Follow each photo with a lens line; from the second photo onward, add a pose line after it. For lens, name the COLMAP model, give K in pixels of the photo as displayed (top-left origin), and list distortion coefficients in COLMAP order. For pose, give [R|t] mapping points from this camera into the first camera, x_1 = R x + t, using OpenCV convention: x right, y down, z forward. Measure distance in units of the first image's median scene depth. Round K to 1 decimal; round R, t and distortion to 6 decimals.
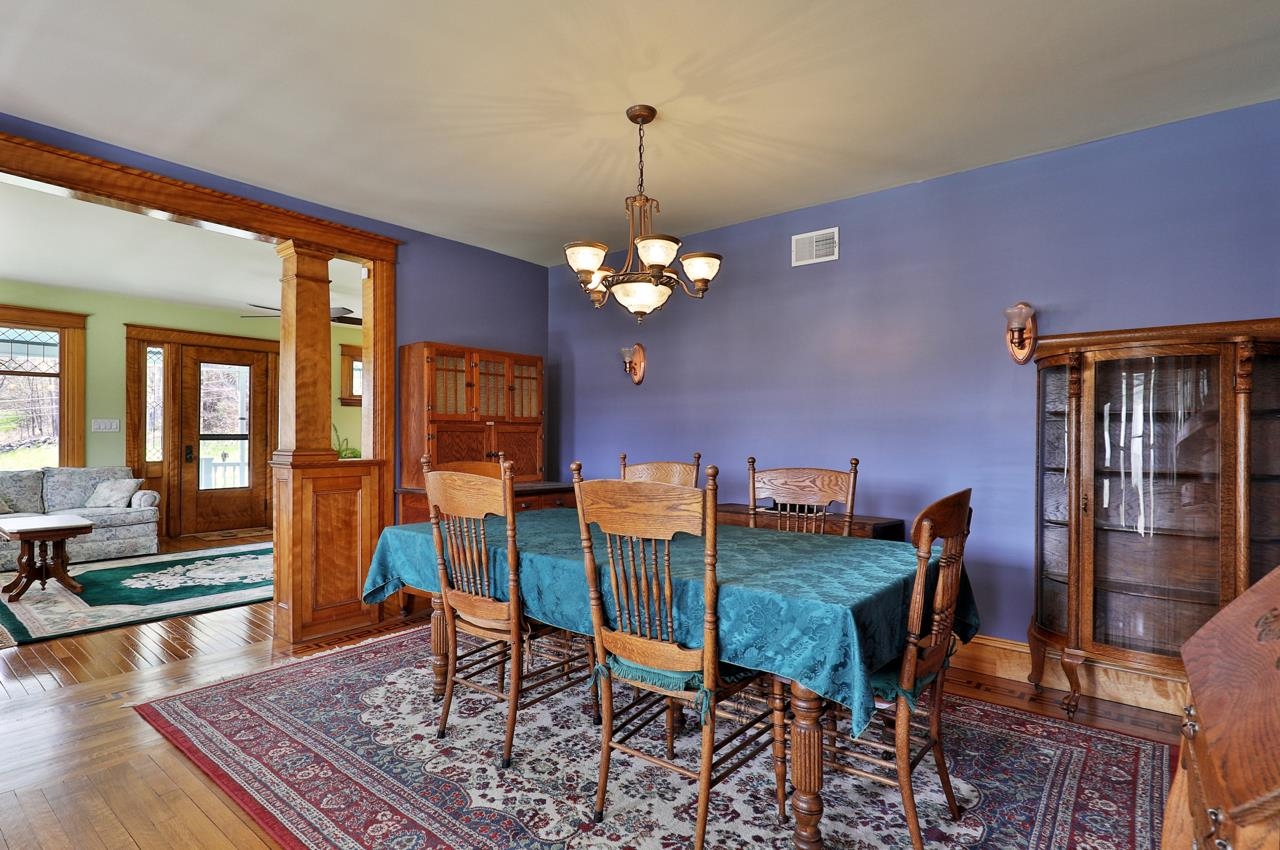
lens RADIAL K [[630.7, 0, 633.3], [0, 630.7, 428.0], [0, 0, 1]] dist [0.000488, 0.000385]
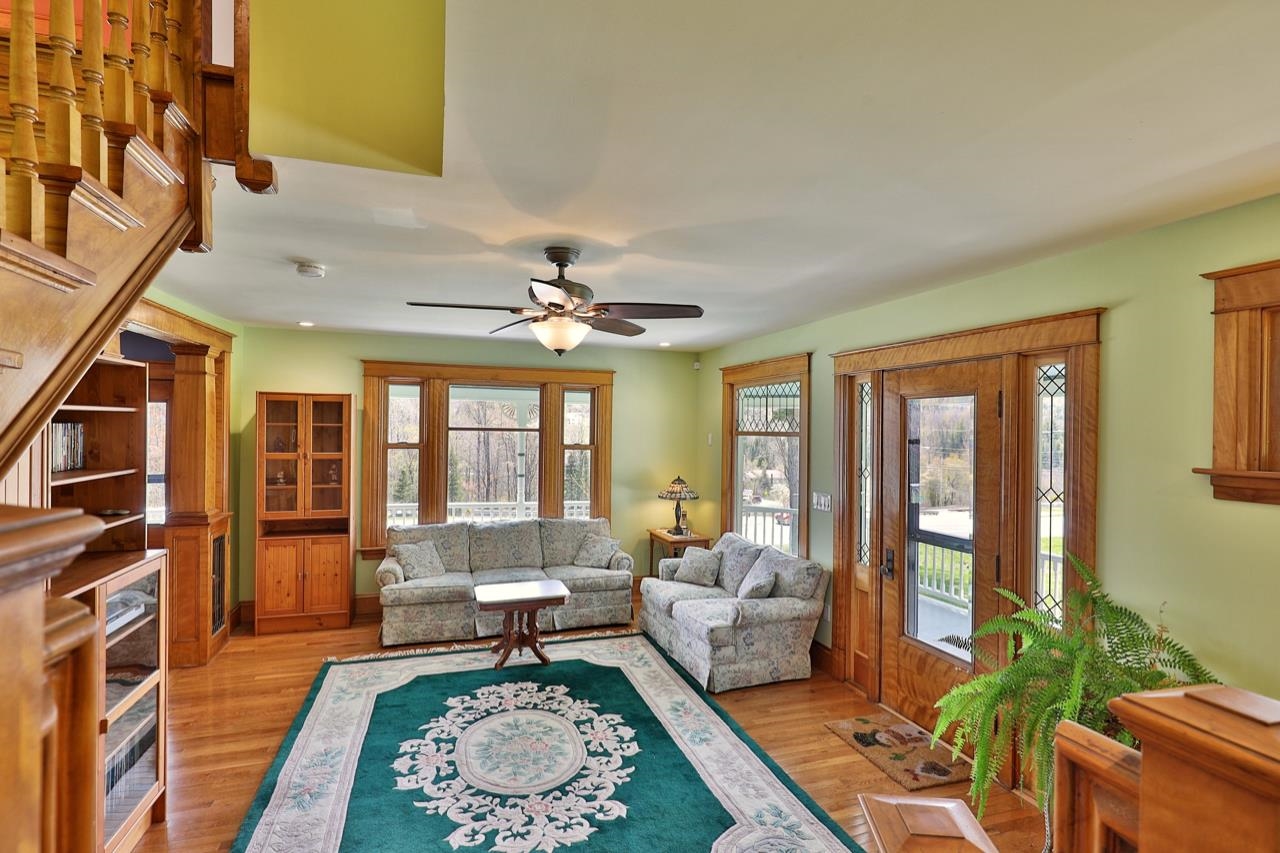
lens RADIAL K [[630.7, 0, 640.7], [0, 630.7, 427.7], [0, 0, 1]] dist [0.000488, 0.000385]
pose [[-0.553925, -0.018517, -0.832361, -0.125659], [-0.015431, 0.999809, -0.011973, -0.077544], [0.832424, 0.006212, -0.554105, 1.254625]]
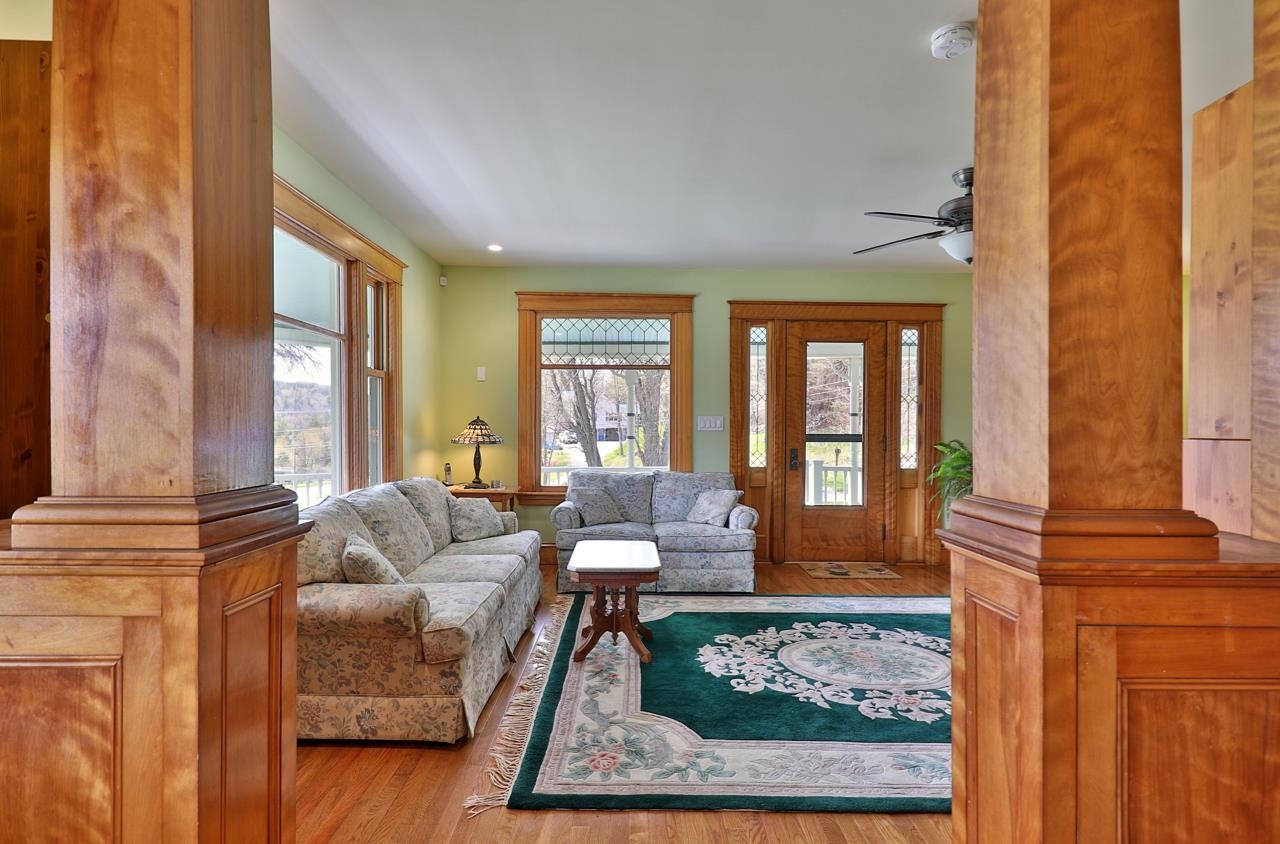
lens RADIAL K [[630.7, 0, 634.8], [0, 630.7, 427.7], [0, 0, 1]] dist [0.000488, 0.000385]
pose [[0.631576, 0.001878, -0.775312, -0.246363], [0.000645, 0.999995, 0.002948, -0.000557], [0.775314, -0.002362, 0.631572, 0.391304]]
